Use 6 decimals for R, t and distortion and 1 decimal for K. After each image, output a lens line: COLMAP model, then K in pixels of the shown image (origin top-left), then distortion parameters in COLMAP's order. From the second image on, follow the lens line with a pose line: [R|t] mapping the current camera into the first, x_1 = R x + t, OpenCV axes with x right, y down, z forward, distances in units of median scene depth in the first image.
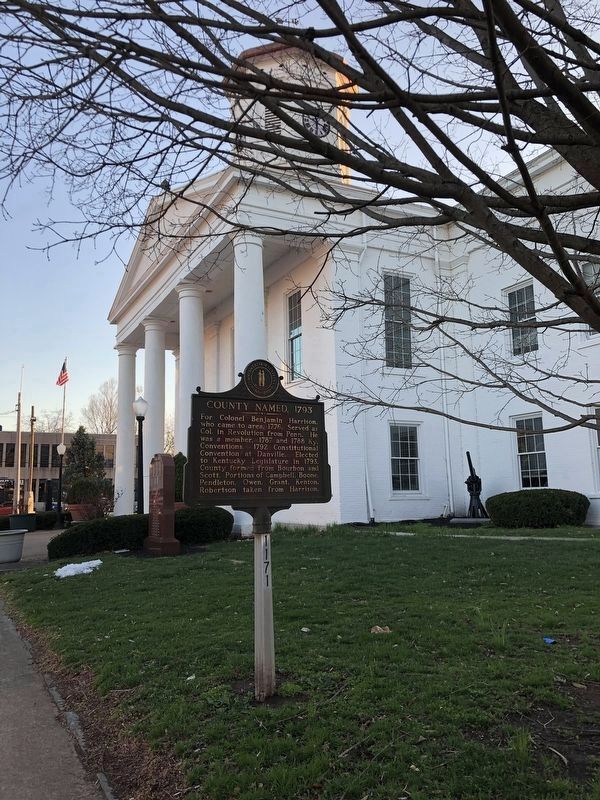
lens RADIAL K [[660.6, 0, 299.7], [0, 660.6, 399.0], [0, 0, 1]] dist [0.053378, -0.042675]
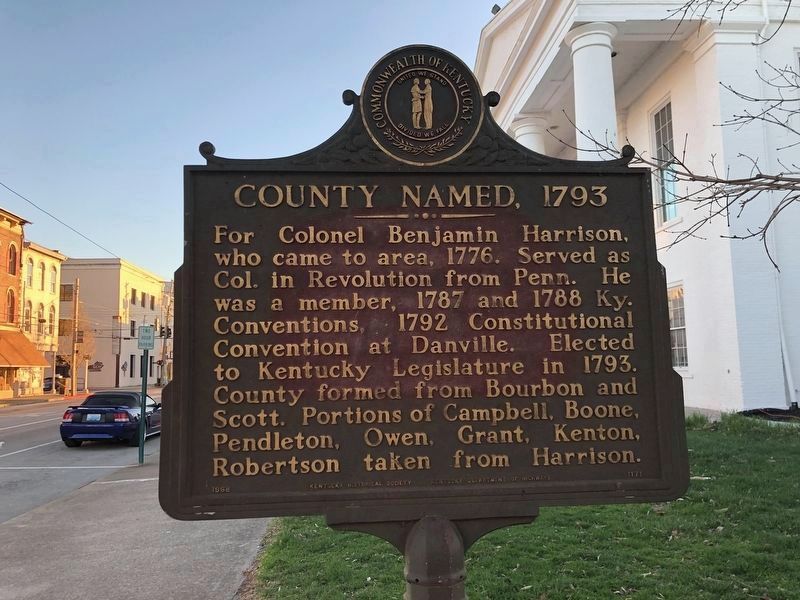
lens RADIAL K [[660.6, 0, 383.1], [0, 660.6, 299.6], [0, 0, 1]] dist [0.053378, -0.042675]
pose [[0.908195, -0.042916, -0.416341, 0.053583], [0.065519, 0.997043, 0.040148, 0.047944], [0.413387, -0.063740, 0.908322, 0.709215]]
